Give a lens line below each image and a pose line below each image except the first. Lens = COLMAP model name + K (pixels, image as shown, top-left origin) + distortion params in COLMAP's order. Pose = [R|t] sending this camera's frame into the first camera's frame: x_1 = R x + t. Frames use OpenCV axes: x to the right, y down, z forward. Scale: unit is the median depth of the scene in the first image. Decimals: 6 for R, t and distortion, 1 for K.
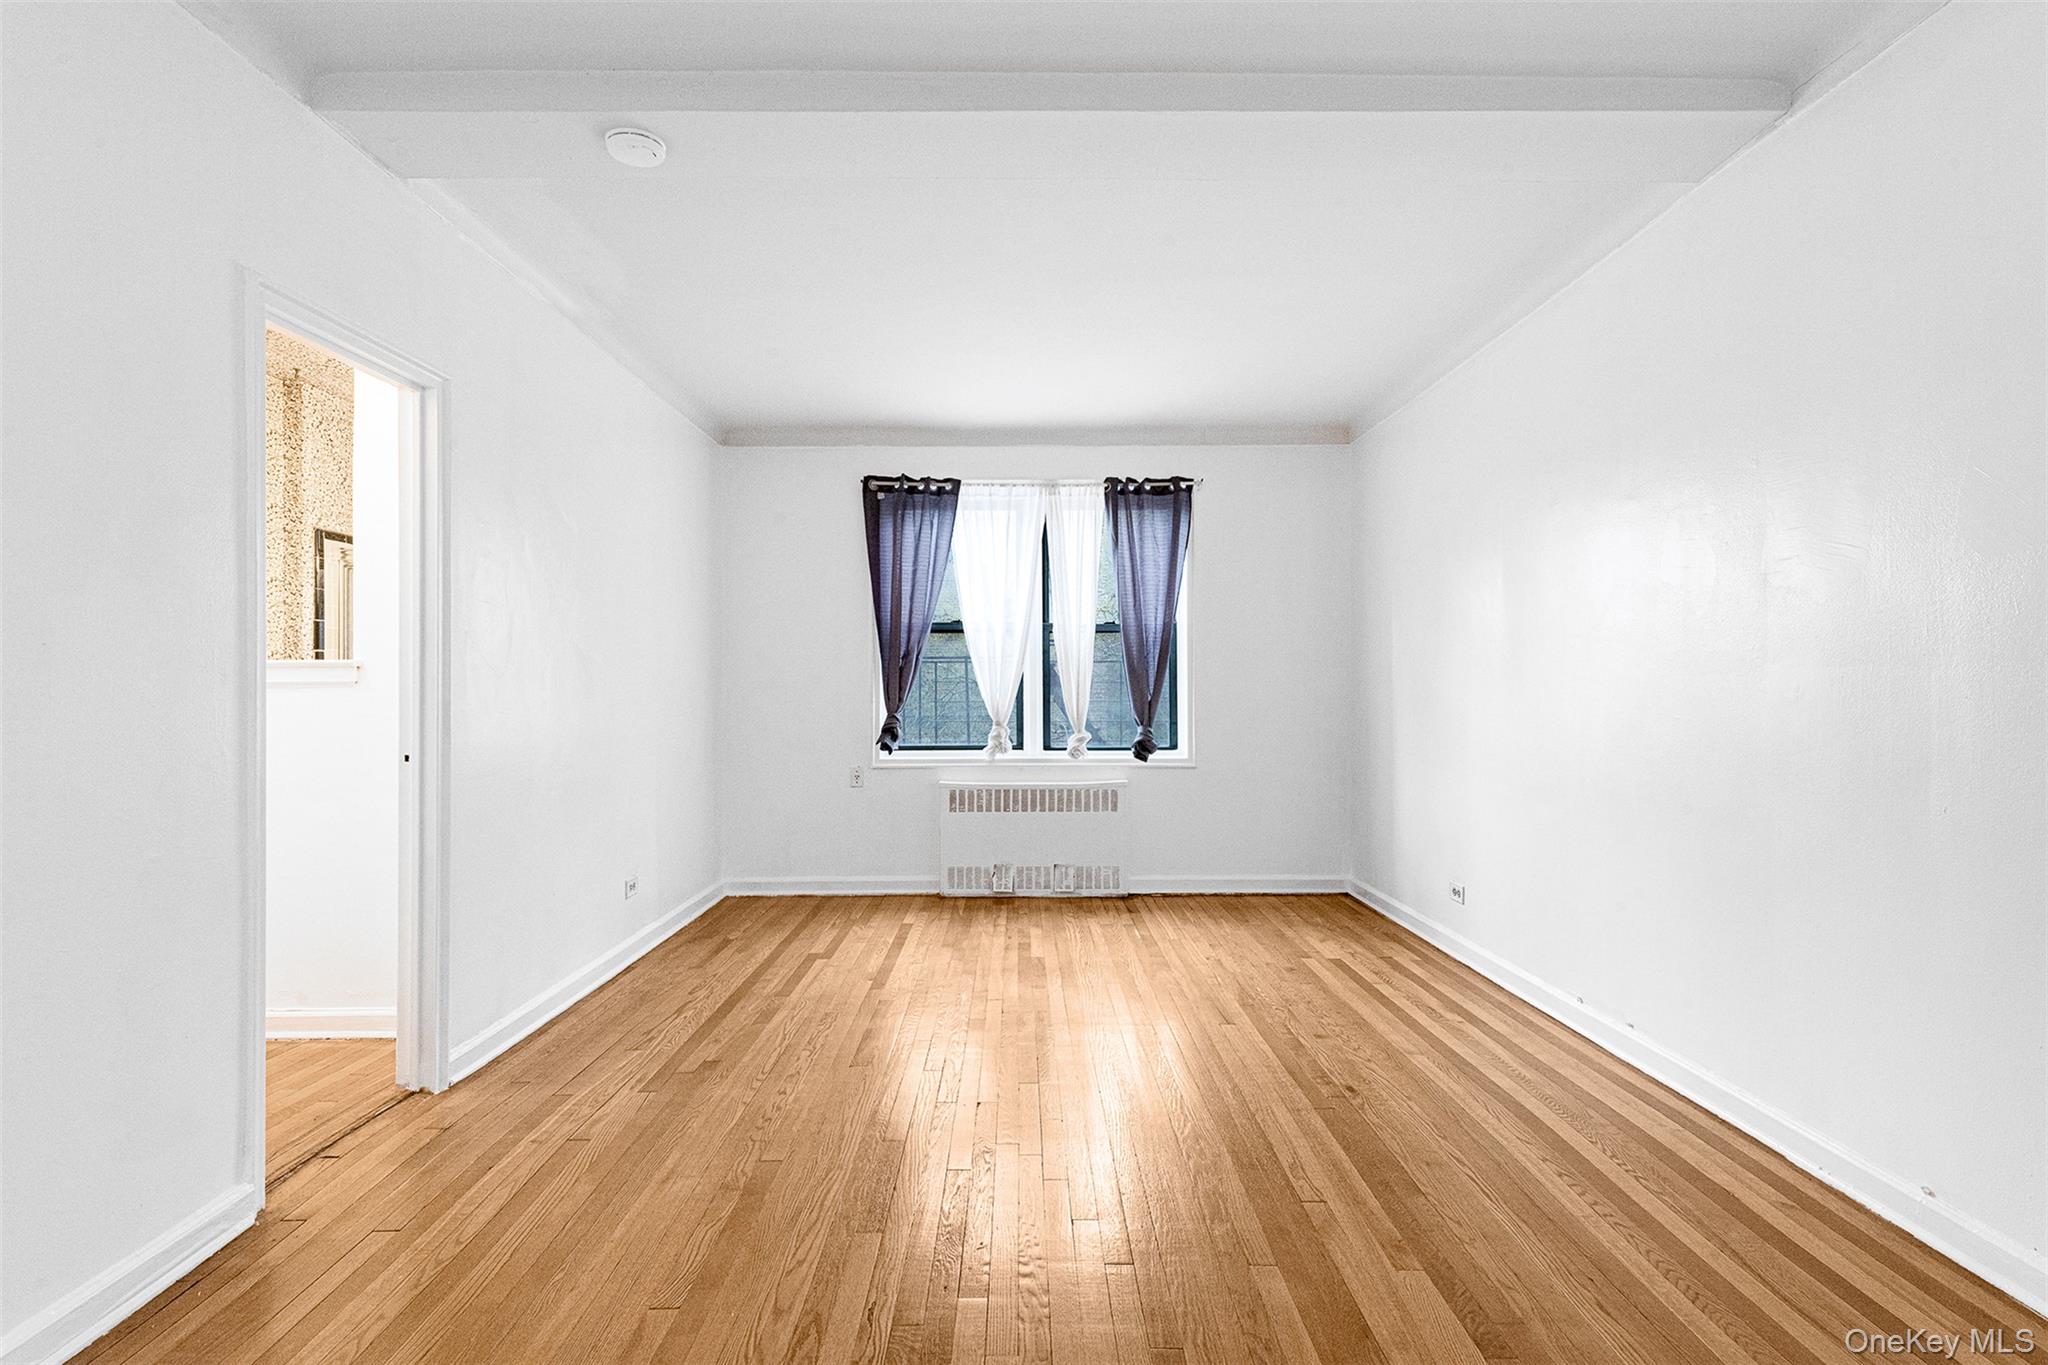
lens RADIAL K [[958.9, 0, 1024.0], [0, 958.9, 682.5], [0, 0, 1]] dist [0.023457, -0.012846]
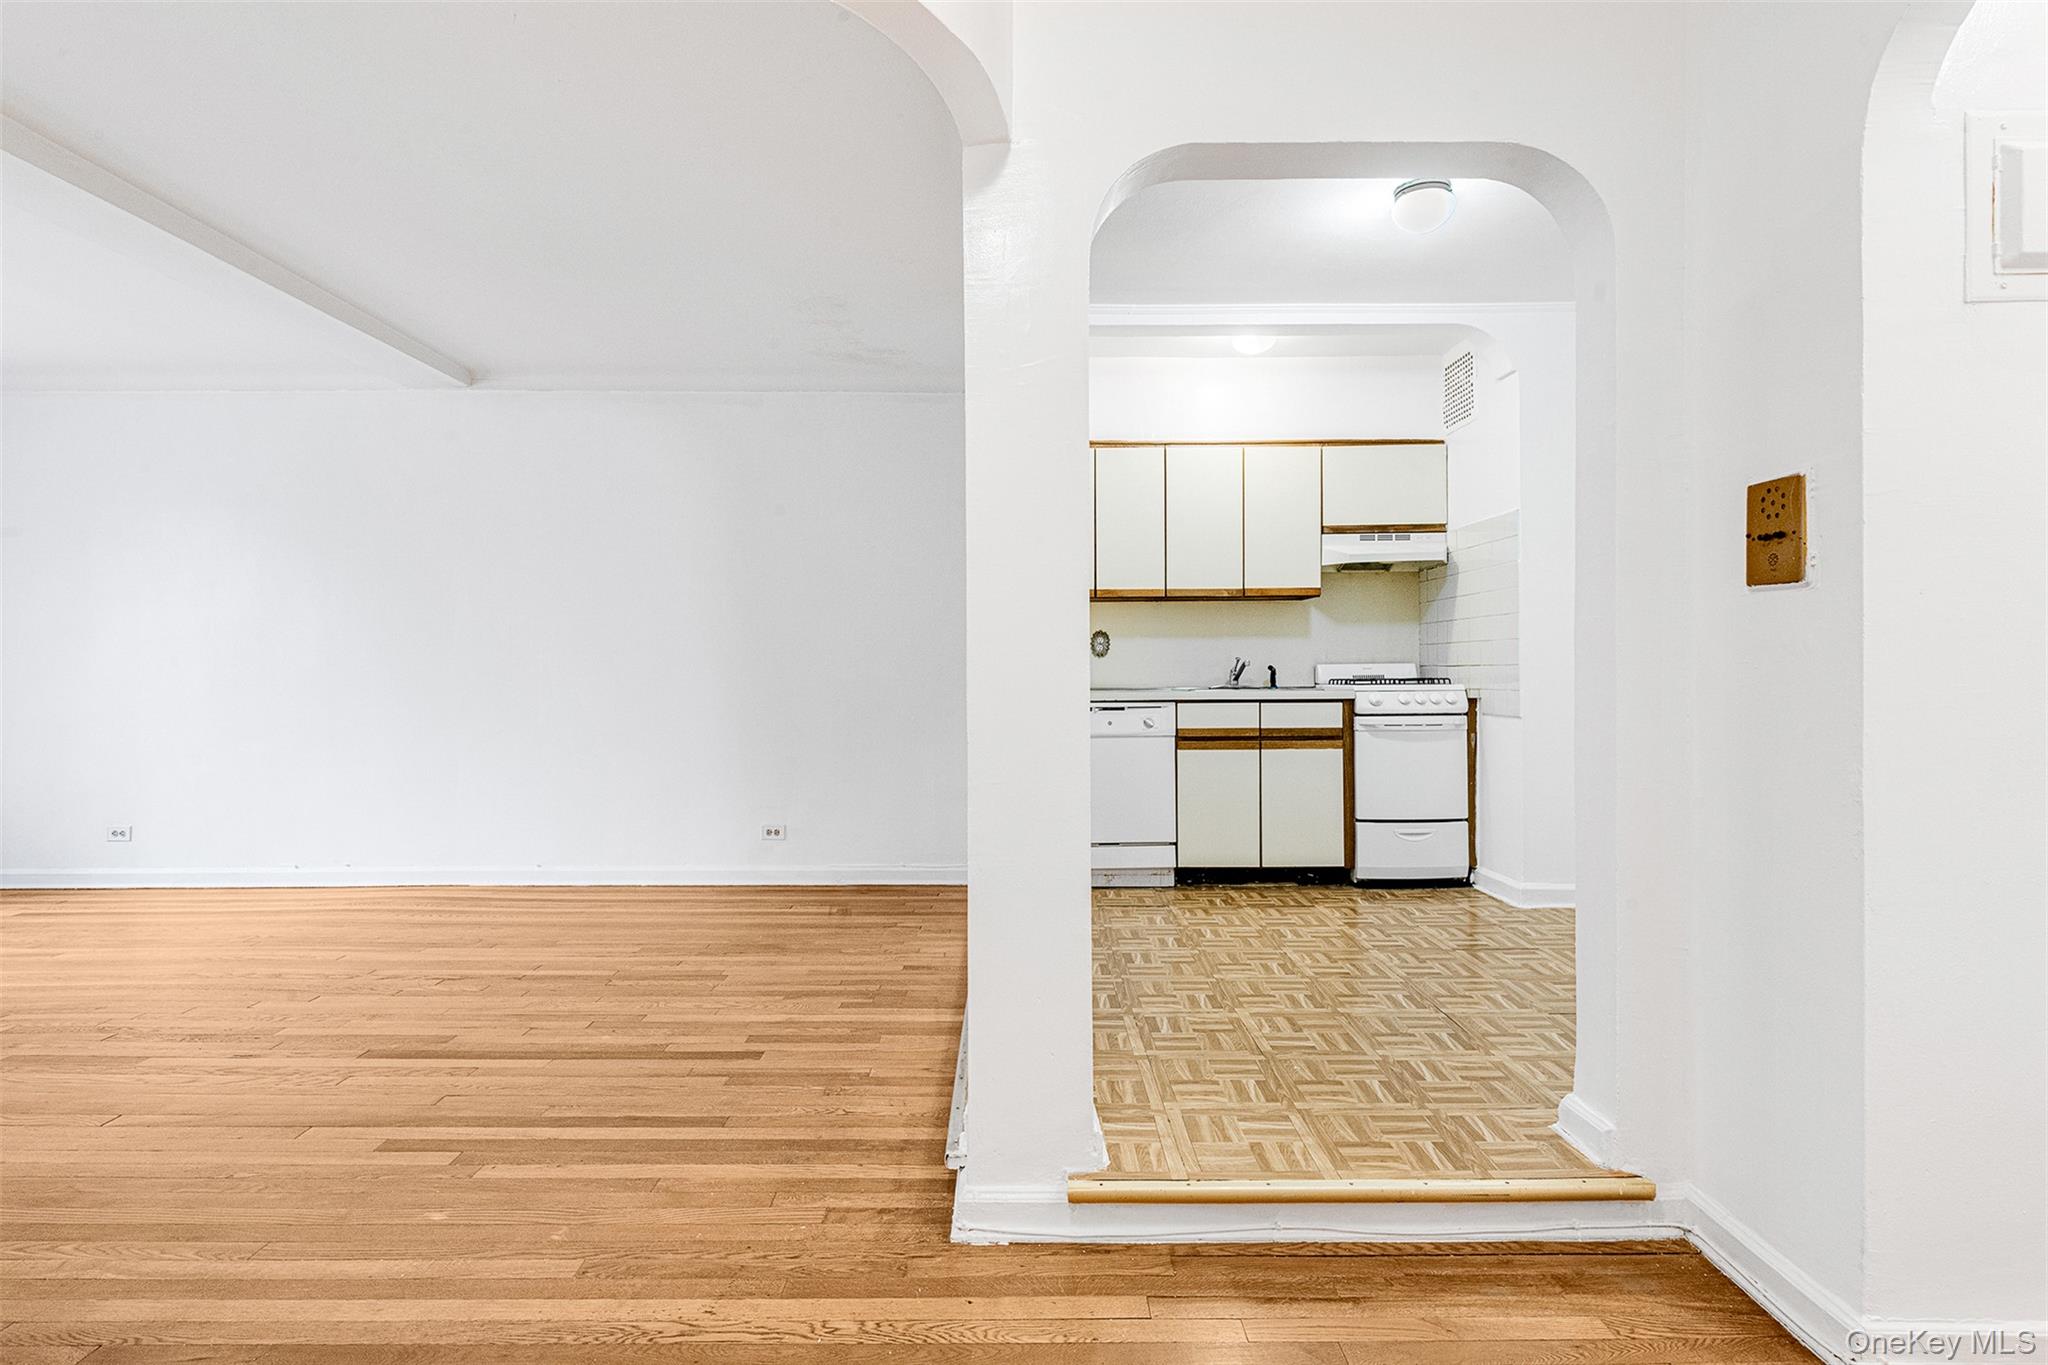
lens RADIAL K [[951.7, 0, 1026.3], [0, 951.7, 664.8], [0, 0, 1]] dist [0.020621, -0.010339]
pose [[-0.004746, 0.002517, 0.999986, -0.575918], [-0.005655, 0.999981, -0.002544, 0.003959], [-0.999973, -0.005667, -0.004732, -0.087567]]
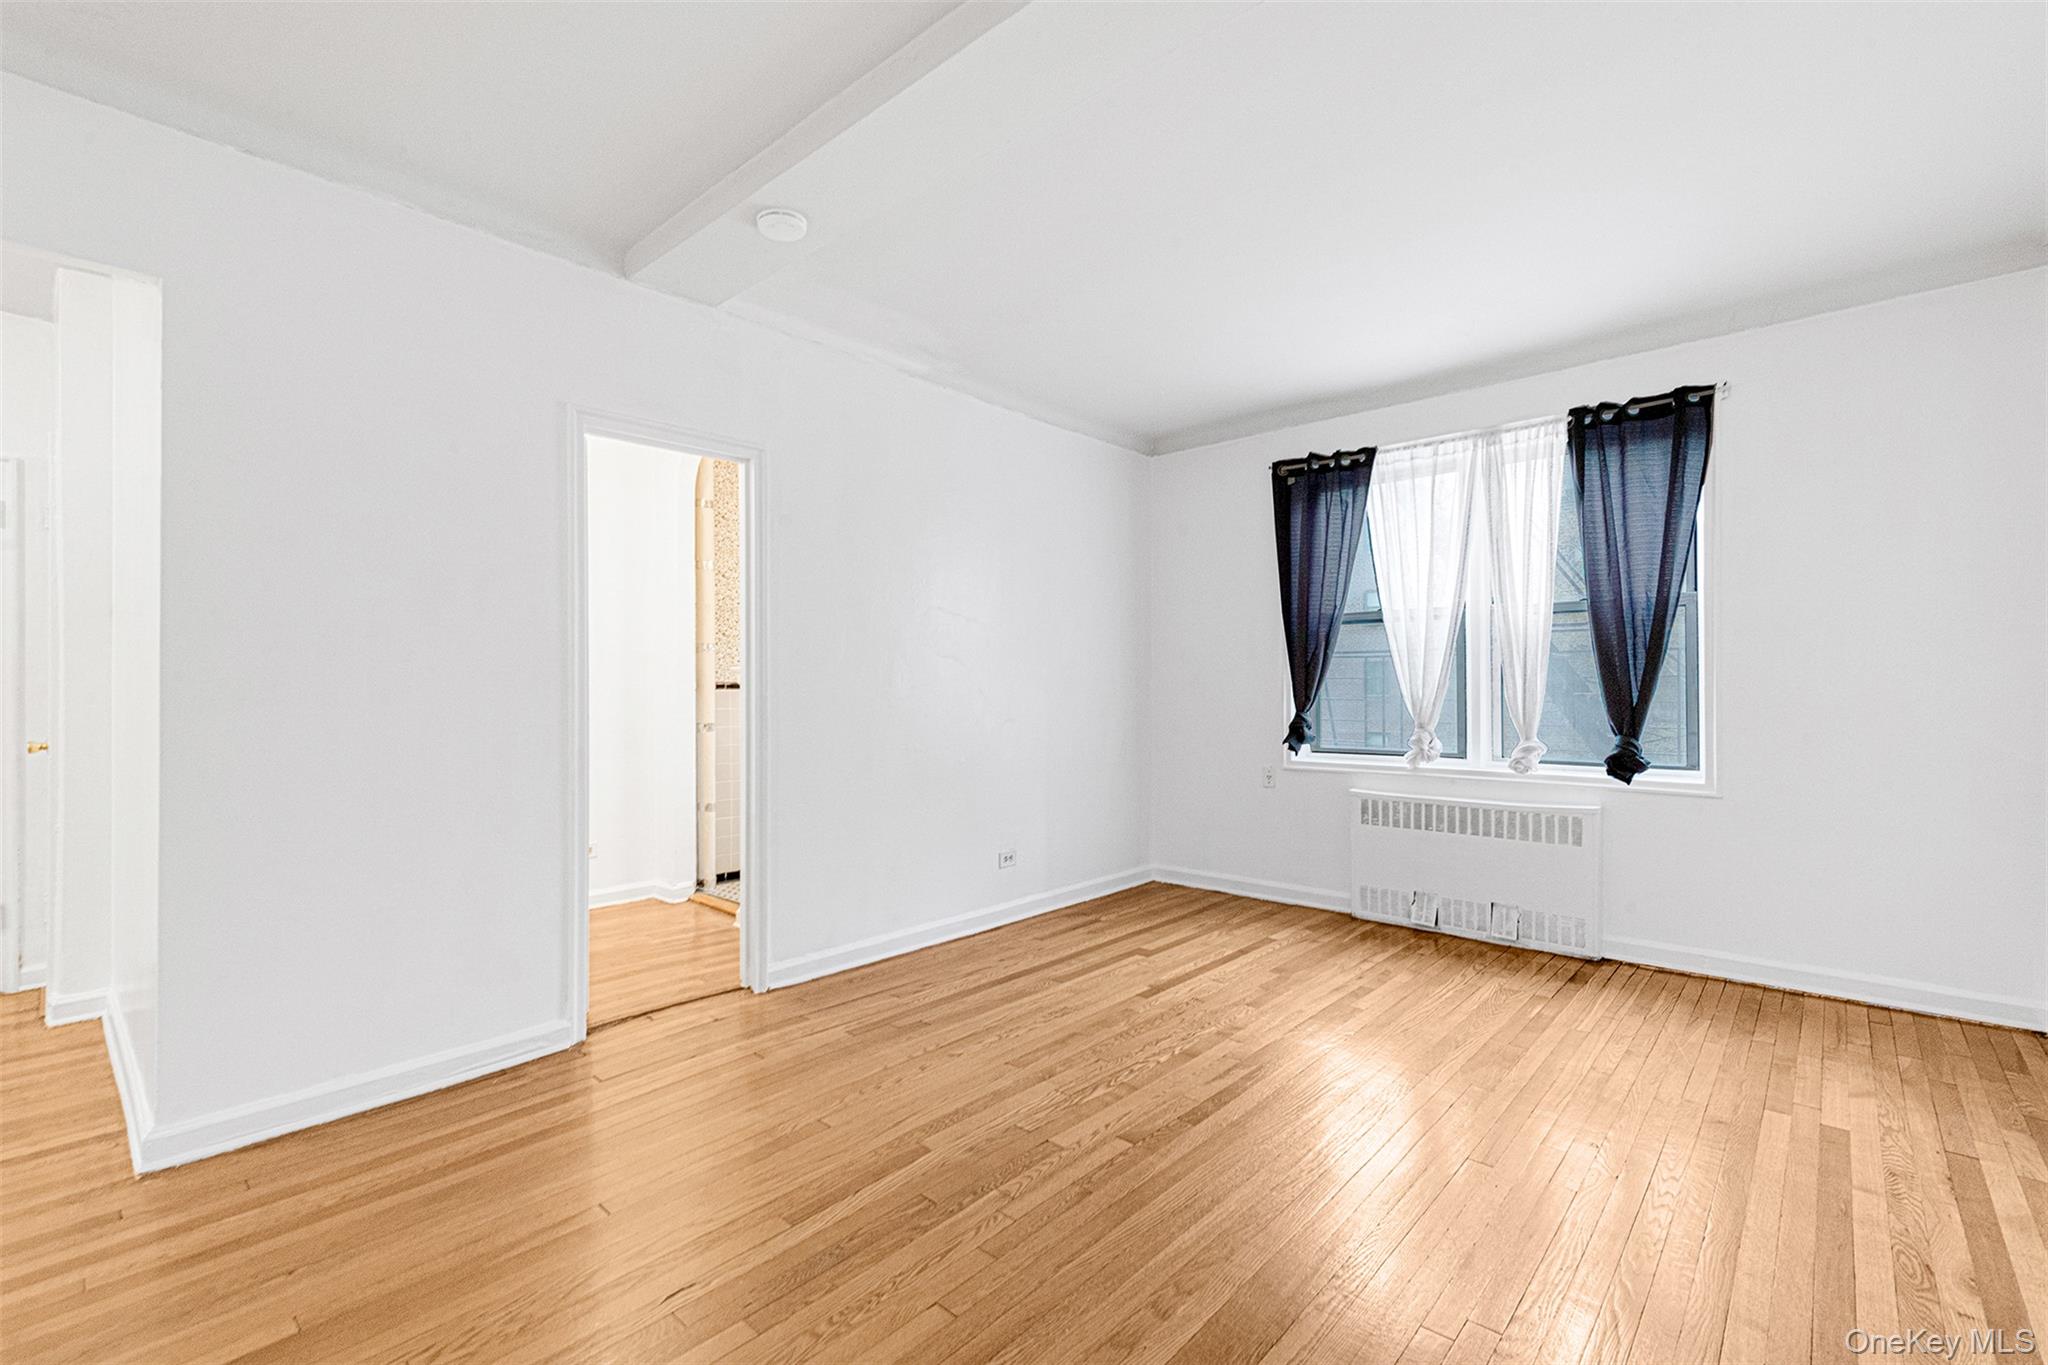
lens RADIAL K [[884.6, 0, 1024.0], [0, 884.6, 682.5], [0, 0, 1]] dist [0.017226, -0.008181]
pose [[0.739895, -0.004698, -0.672706, 0.244342], [0.005707, 0.999983, -0.000707, 0.002751], [0.672698, -0.003316, 0.739910, 0.181144]]
